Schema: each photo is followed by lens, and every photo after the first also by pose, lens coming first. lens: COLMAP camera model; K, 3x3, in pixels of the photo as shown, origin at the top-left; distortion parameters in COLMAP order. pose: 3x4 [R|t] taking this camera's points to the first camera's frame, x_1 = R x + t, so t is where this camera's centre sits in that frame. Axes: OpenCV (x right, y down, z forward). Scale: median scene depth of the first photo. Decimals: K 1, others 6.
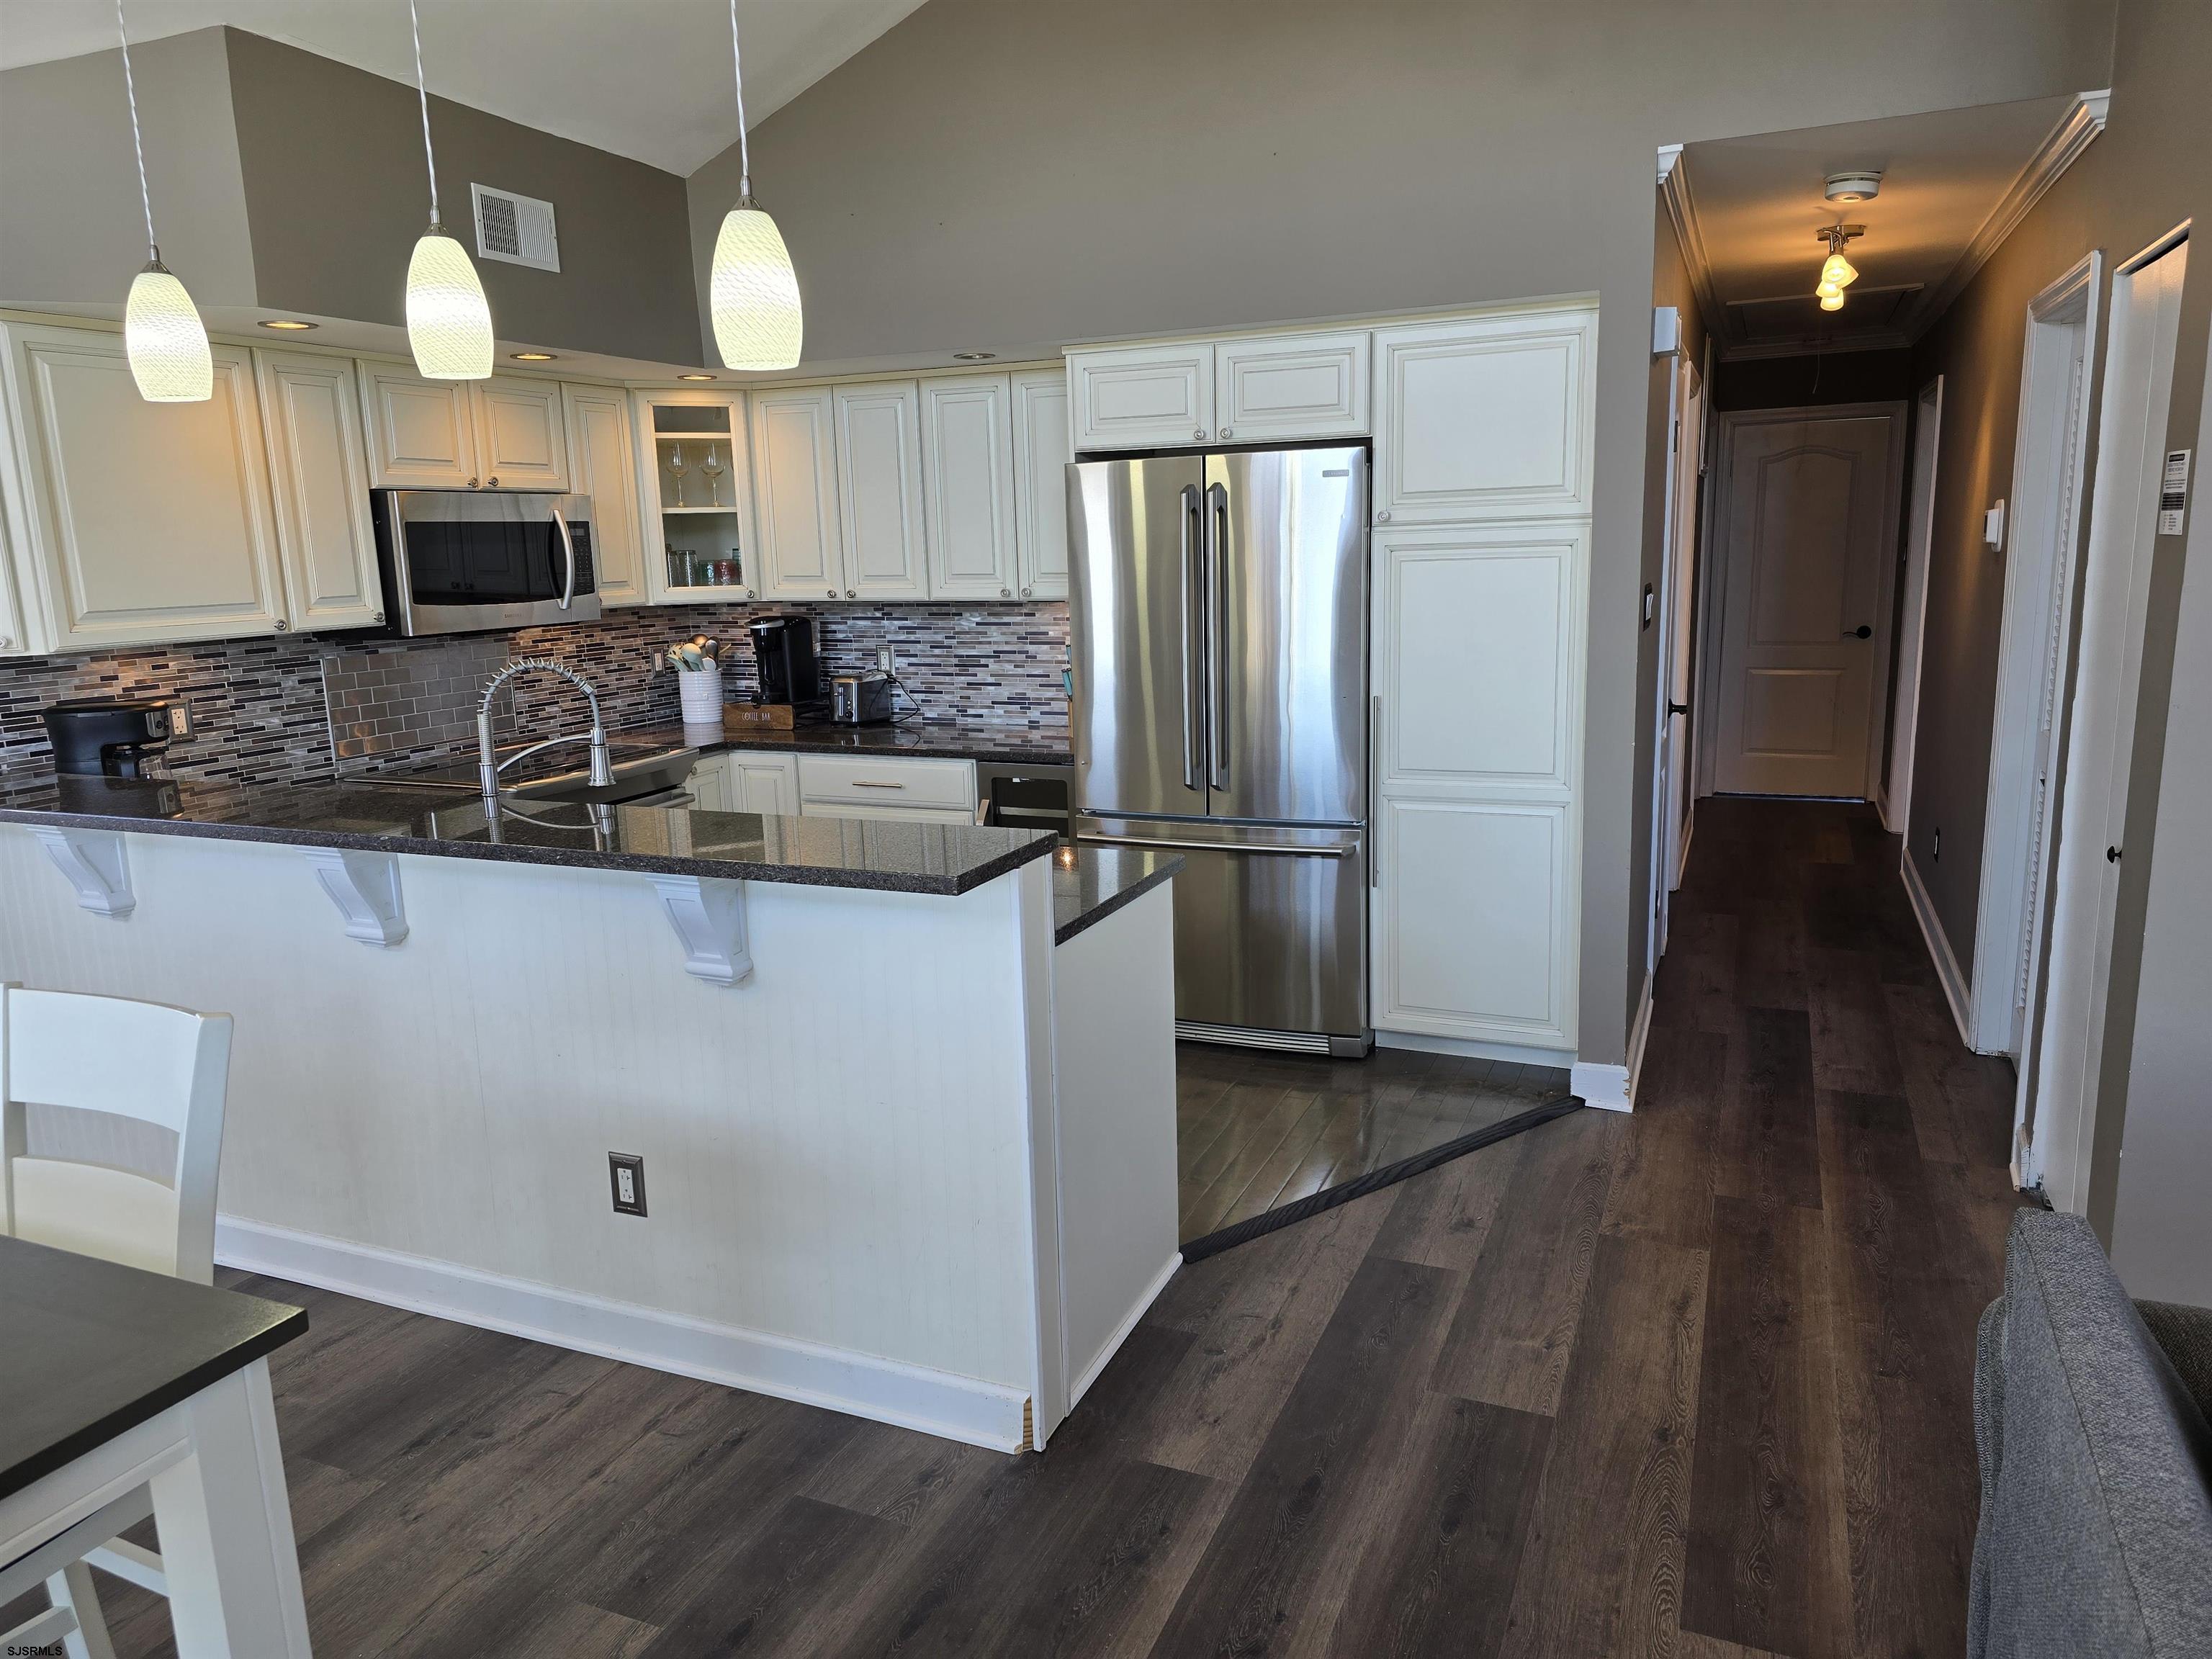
lens RADIAL K [[1476.2, 0, 1111.2], [0, 1476.2, 819.4], [0, 0, 1]] dist [0.074063, -0.062974]
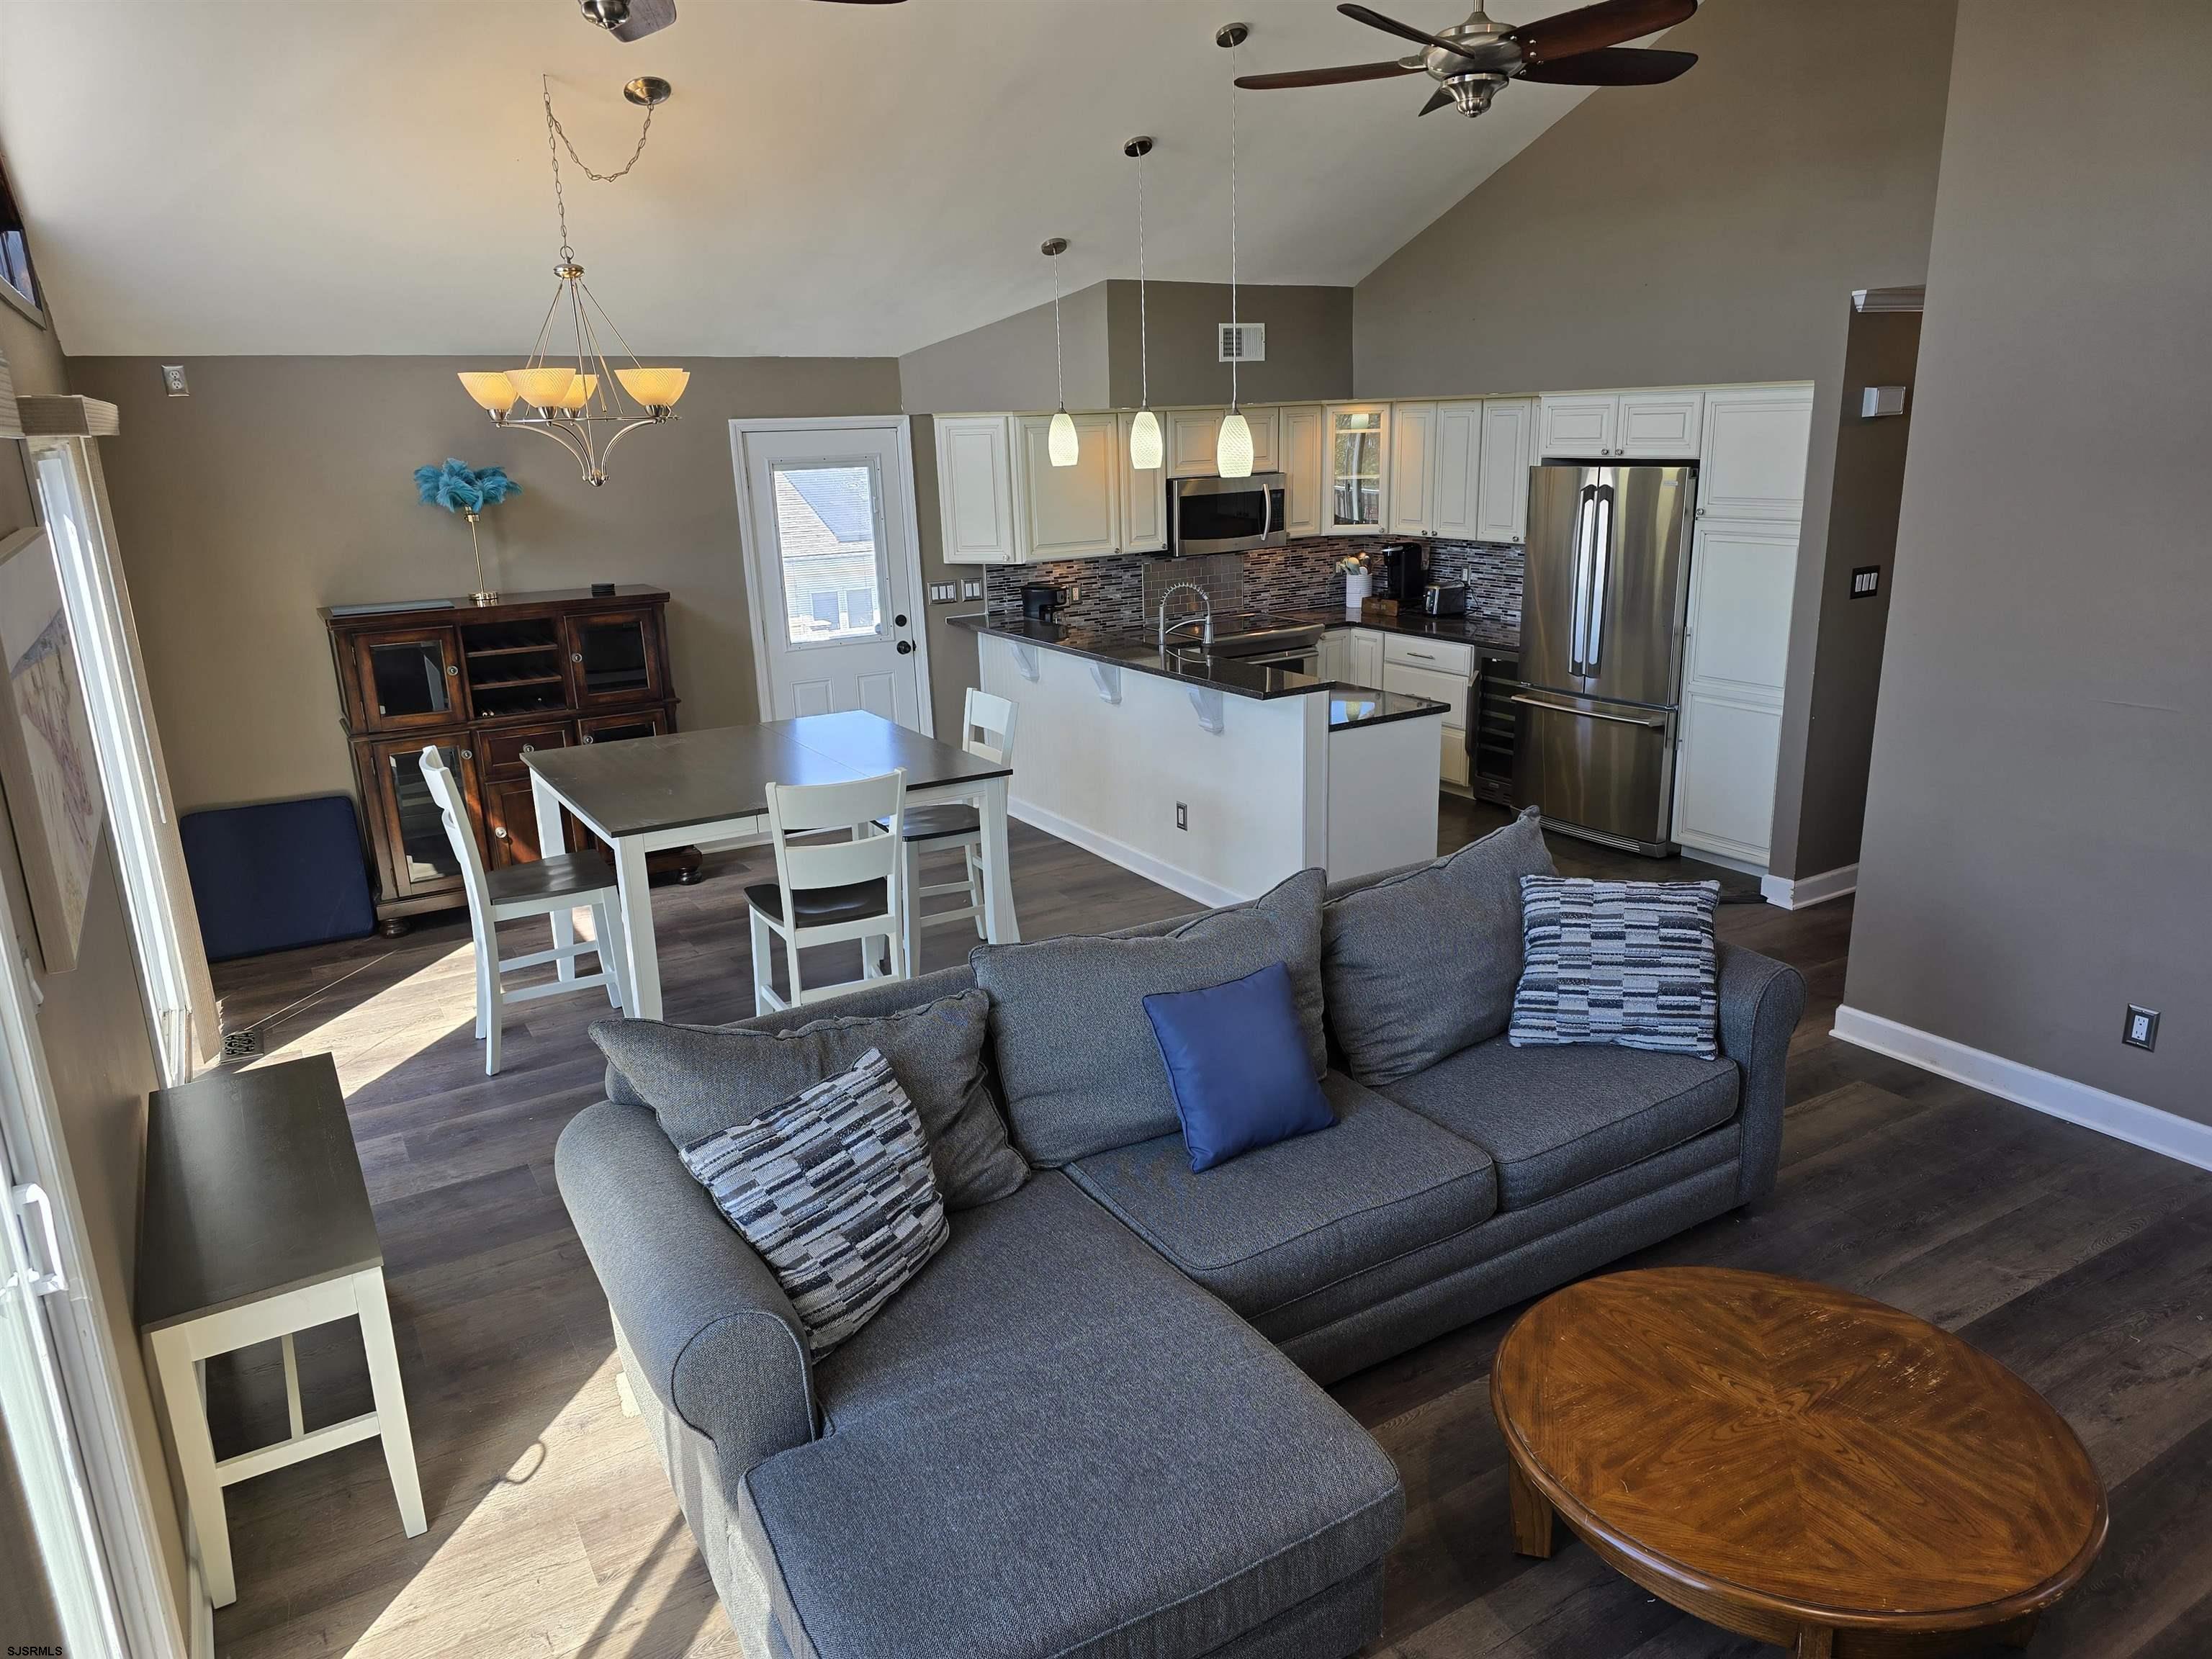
lens RADIAL K [[1471.2, 0, 1116.0], [0, 1471.2, 856.5], [0, 0, 1]] dist [0.071193, -0.076229]
pose [[0.817203, 0.168488, -0.551173, 0.530382], [-0.100293, 0.983297, 0.151883, -0.019949], [0.567557, -0.068840, 0.820451, -0.579732]]
